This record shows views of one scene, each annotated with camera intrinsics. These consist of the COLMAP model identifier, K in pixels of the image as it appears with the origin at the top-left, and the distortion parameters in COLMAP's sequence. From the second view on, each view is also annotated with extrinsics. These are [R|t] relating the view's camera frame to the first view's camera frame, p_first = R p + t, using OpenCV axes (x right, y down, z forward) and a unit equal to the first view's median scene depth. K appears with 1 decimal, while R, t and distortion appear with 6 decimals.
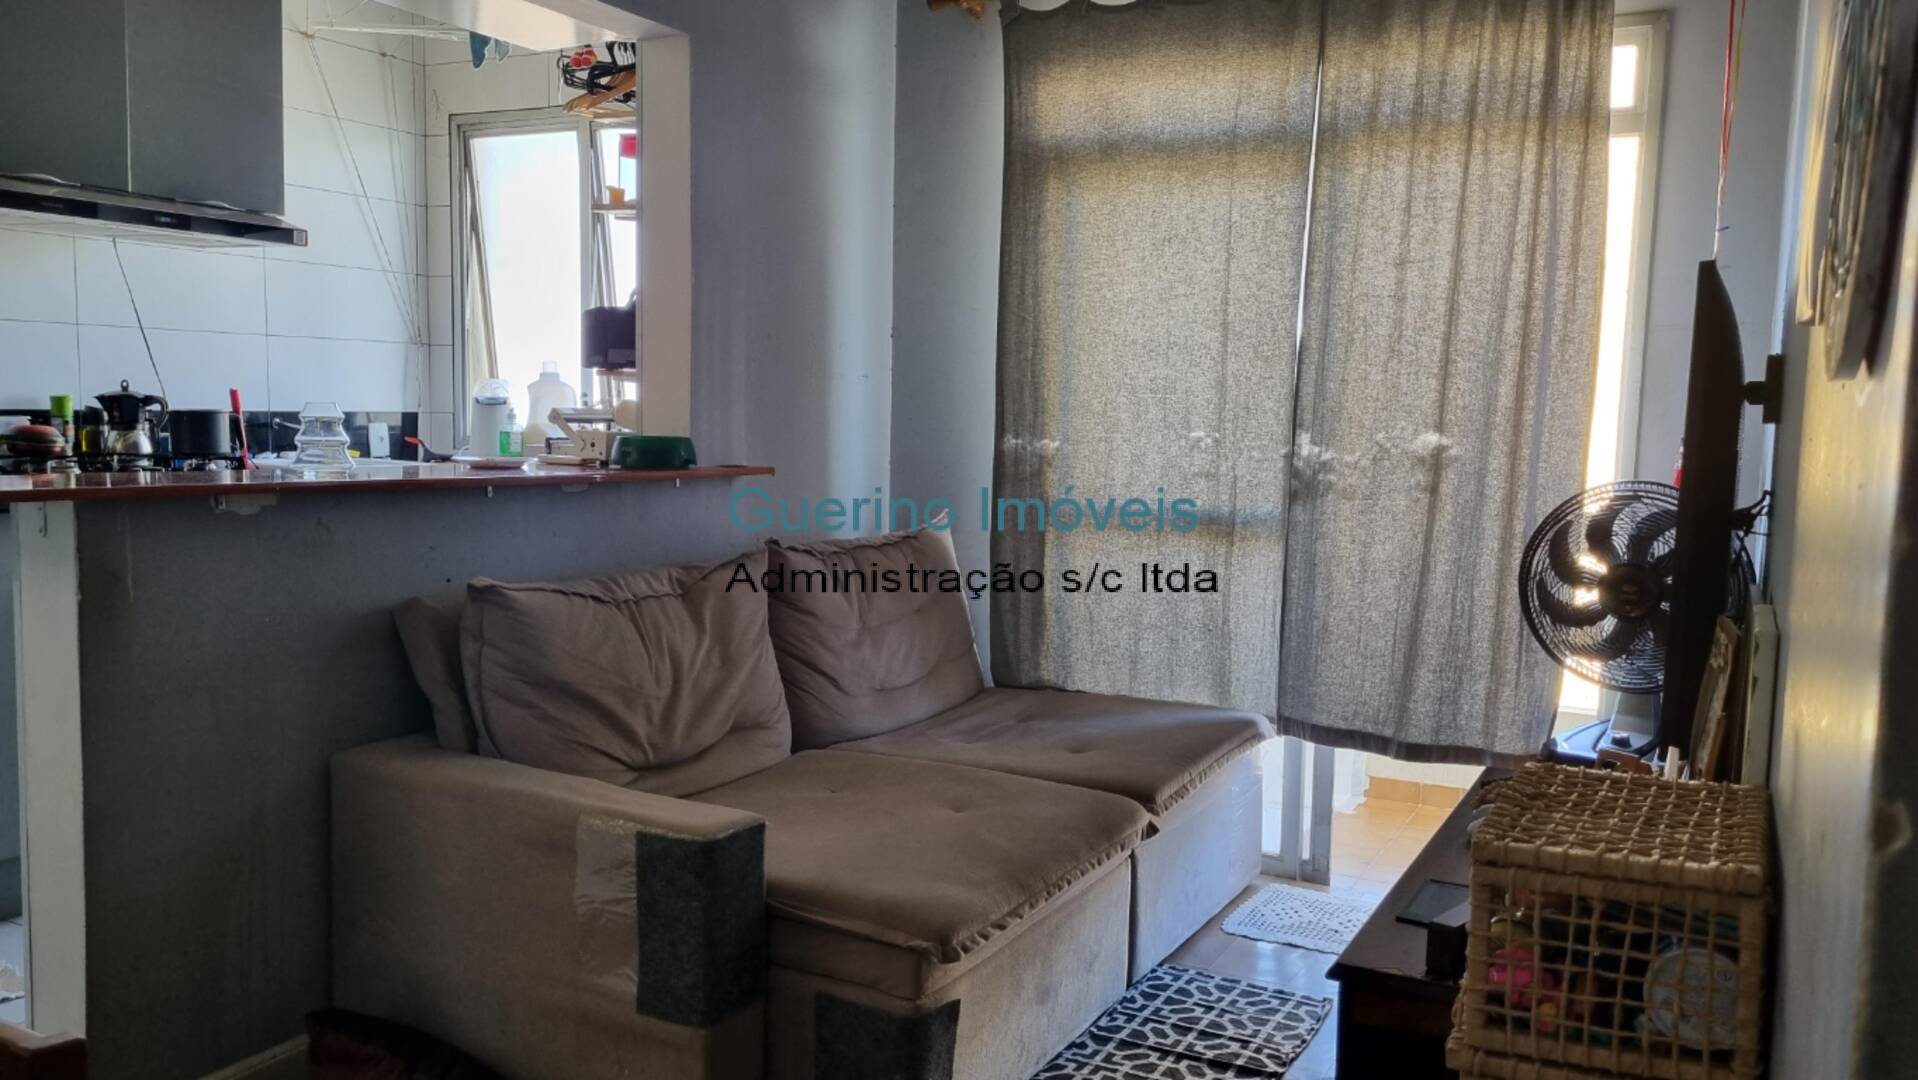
lens RADIAL K [[1463.3, 0, 959.0], [0, 1463.3, 540.0], [0, 0, 1]] dist [0.031788, -0.005672]
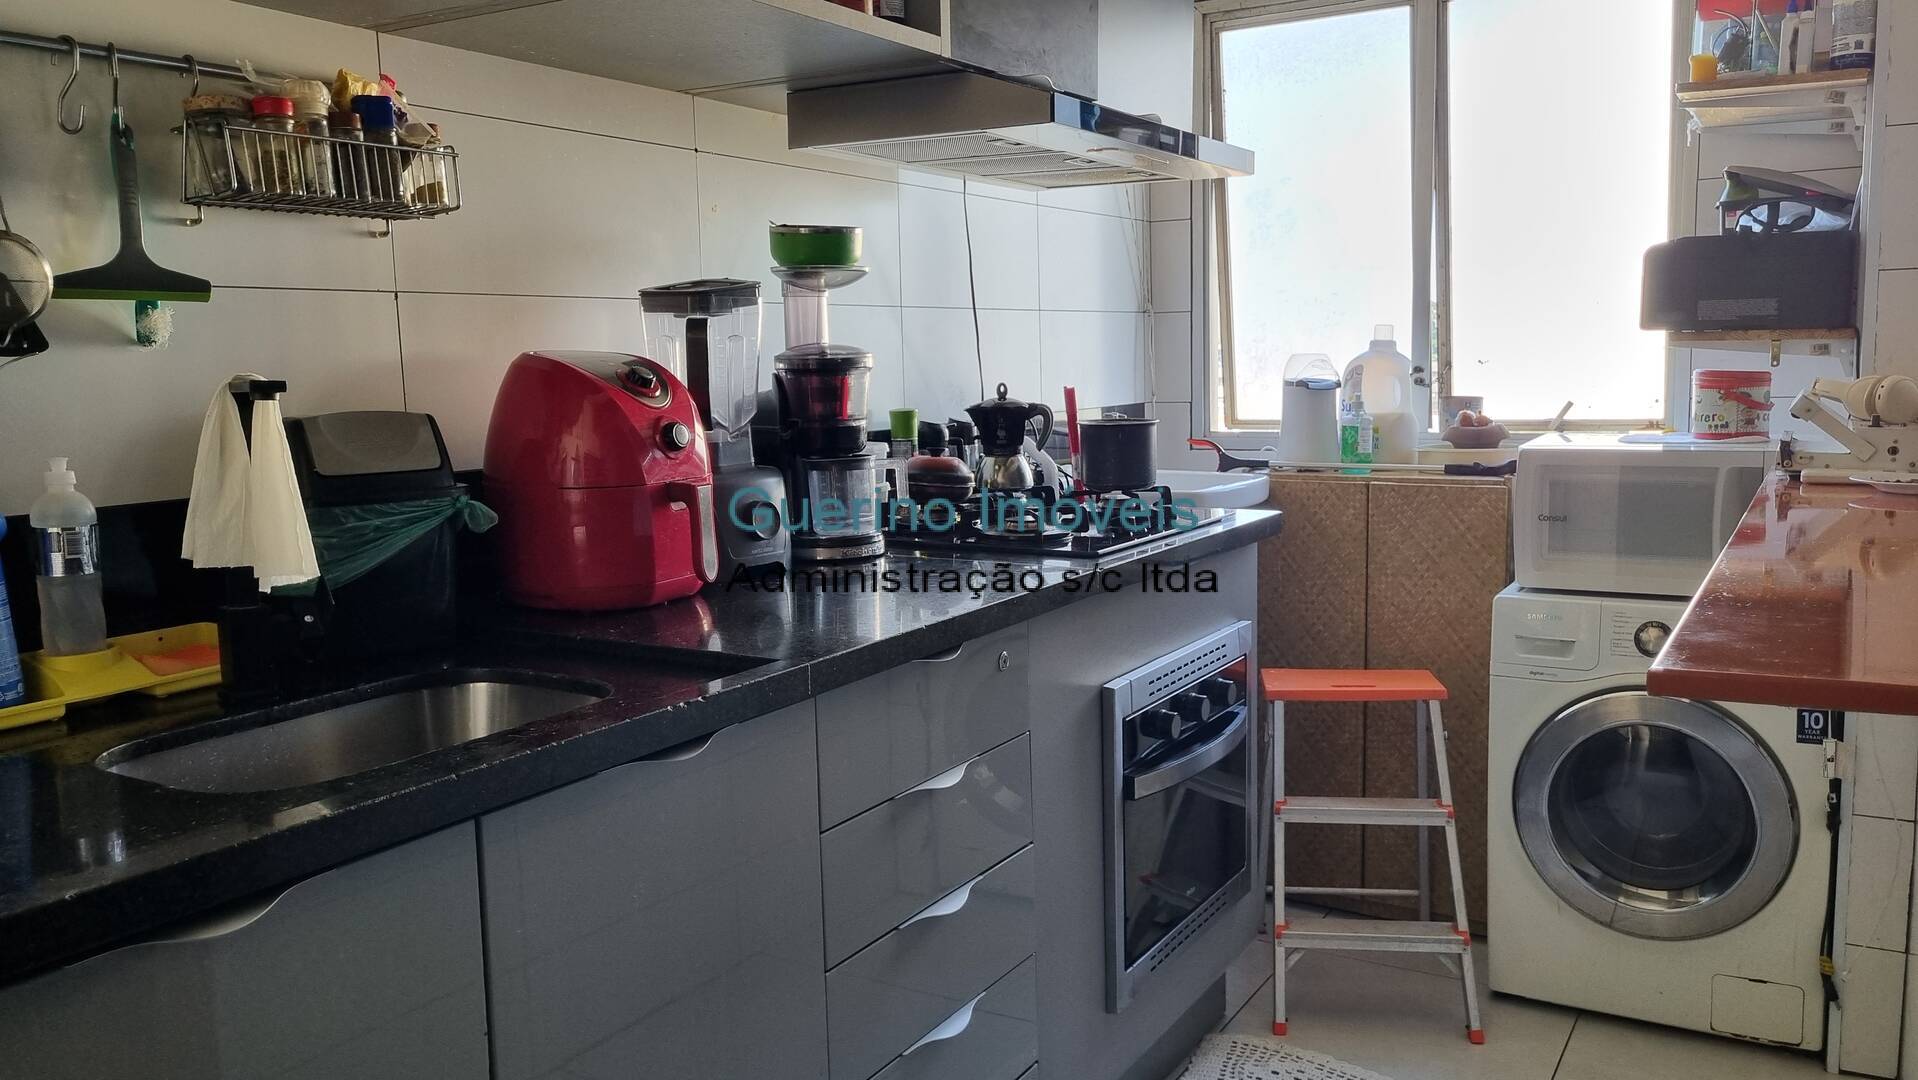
lens RADIAL K [[1463.3, 0, 959.0], [0, 1463.3, 540.0], [0, 0, 1]] dist [0.031788, -0.005672]
pose [[0.998335, -0.041582, -0.039981, -0.559690], [0.042894, 0.998550, 0.032539, -0.057377], [0.038570, -0.034200, 0.998670, 0.302974]]
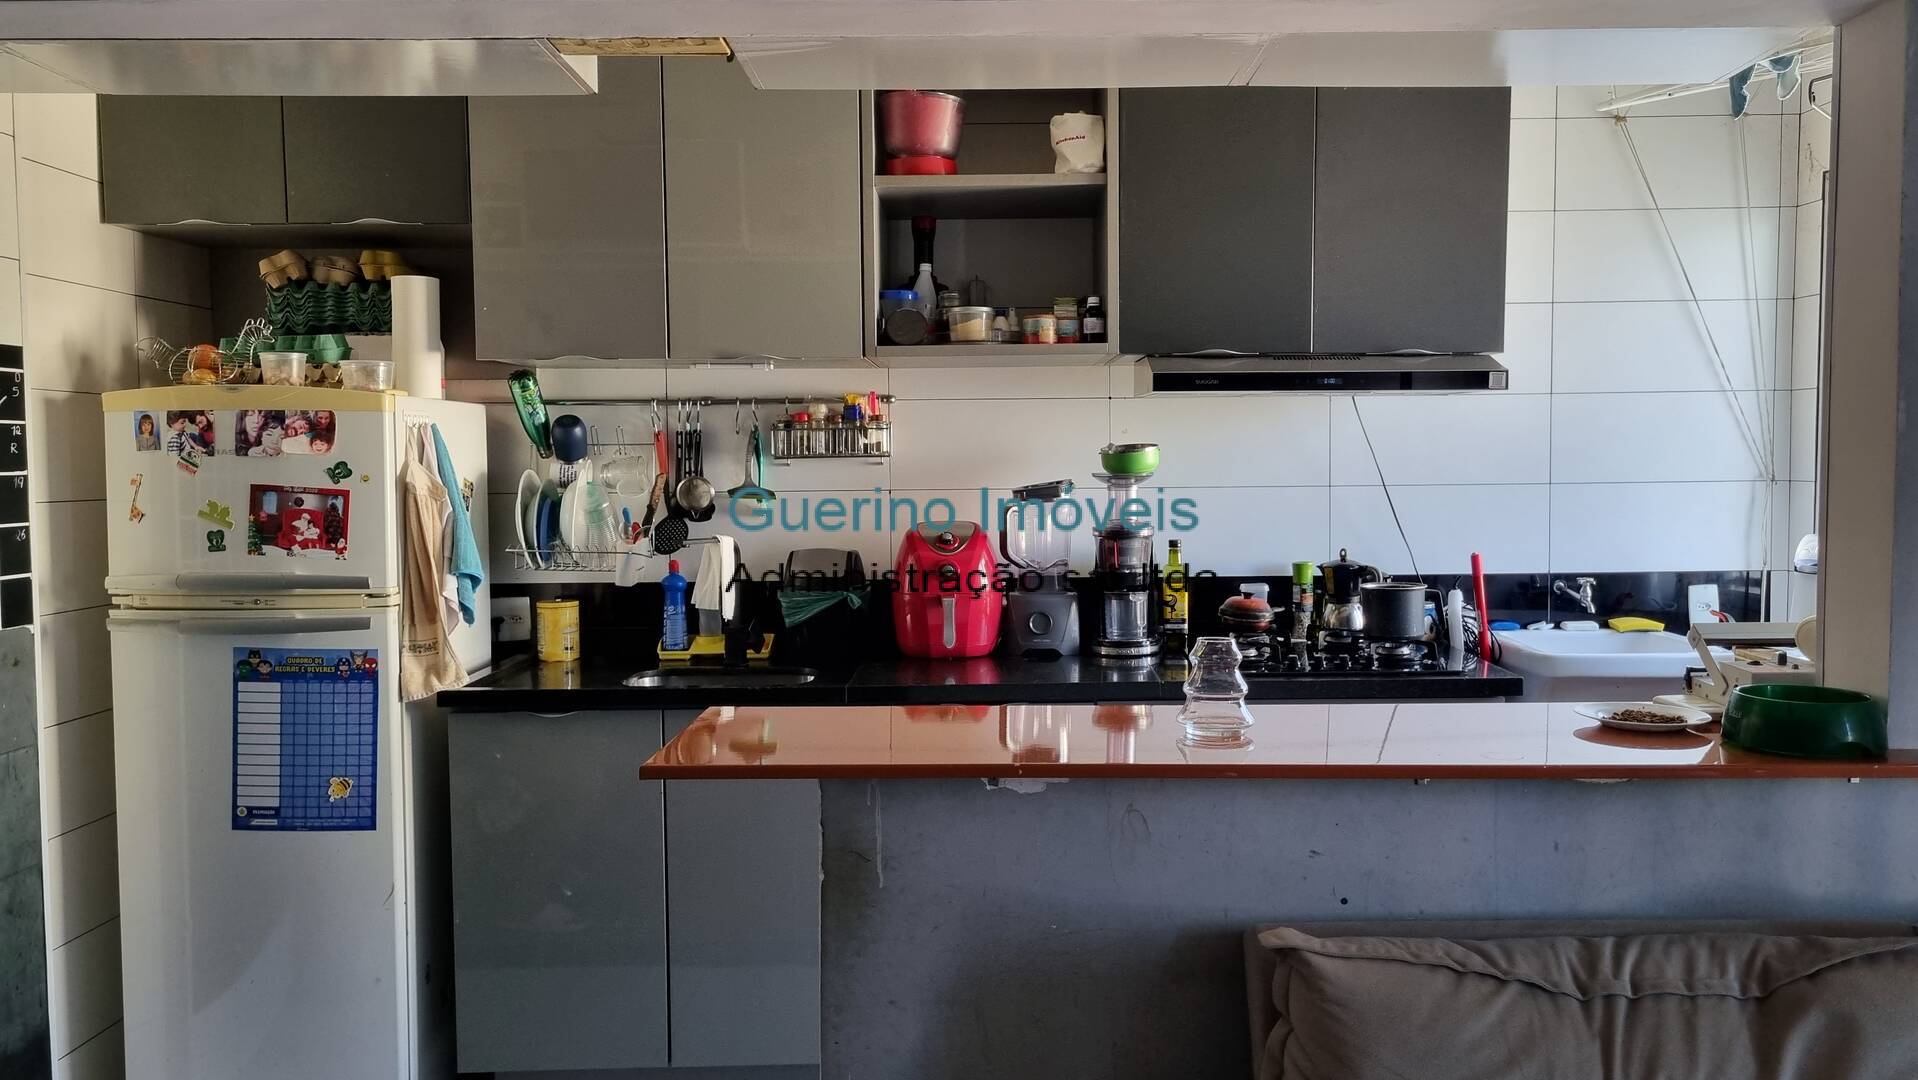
lens RADIAL K [[1463.3, 0, 959.0], [0, 1463.3, 540.0], [0, 0, 1]] dist [0.031788, -0.005672]
pose [[0.493926, 0.014256, -0.869387, 0.113865], [-0.060293, 0.998020, -0.017888, -0.082810], [0.867411, 0.061253, 0.493808, 0.337917]]
